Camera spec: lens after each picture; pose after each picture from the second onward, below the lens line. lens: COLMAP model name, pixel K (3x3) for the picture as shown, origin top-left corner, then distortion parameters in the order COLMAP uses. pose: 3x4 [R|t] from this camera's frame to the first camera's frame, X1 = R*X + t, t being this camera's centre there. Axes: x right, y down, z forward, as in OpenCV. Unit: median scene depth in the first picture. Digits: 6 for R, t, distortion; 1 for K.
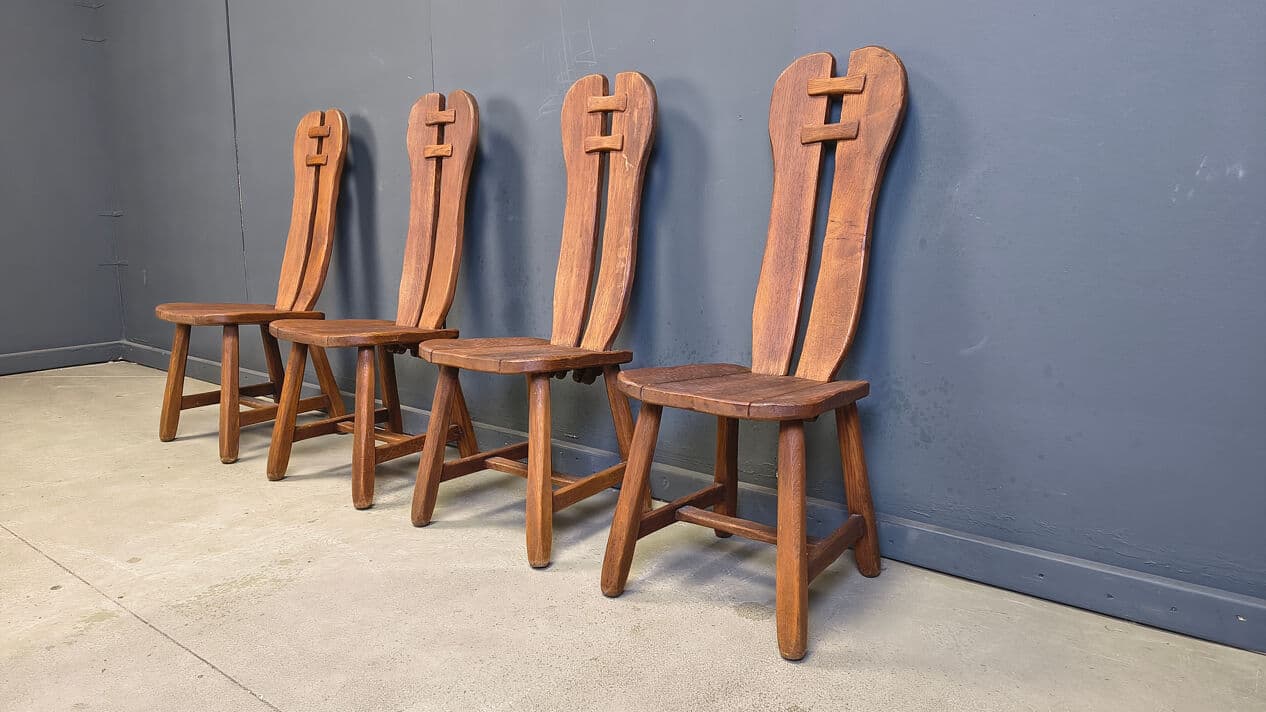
lens RADIAL K [[868.5, 0, 622.0], [0, 868.5, 359.6], [0, 0, 1]] dist [0.043169, -0.050017]
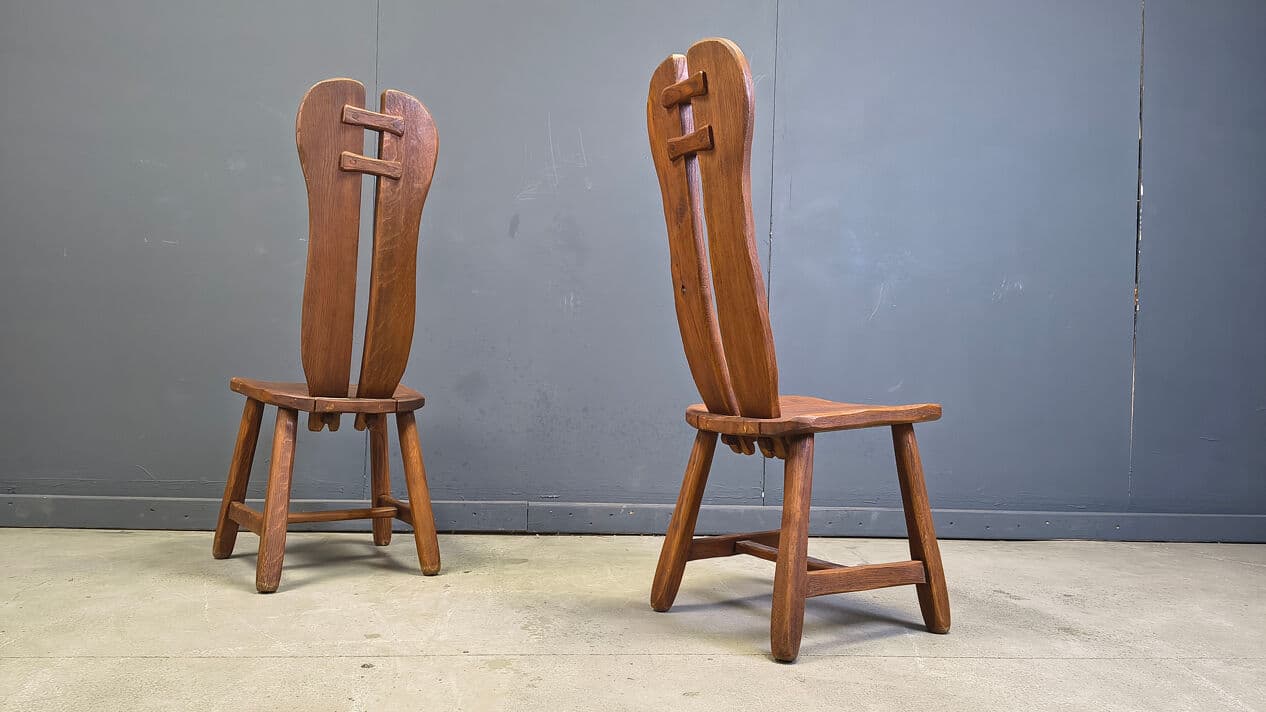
lens RADIAL K [[868.5, 0, 639.3], [0, 868.5, 370.2], [0, 0, 1]] dist [0.043169, -0.050017]
pose [[0.704453, 0.030057, 0.709114, -0.987785], [0.091351, 0.986953, -0.132584, 0.116467], [-0.703847, 0.158178, 0.692516, 0.221135]]
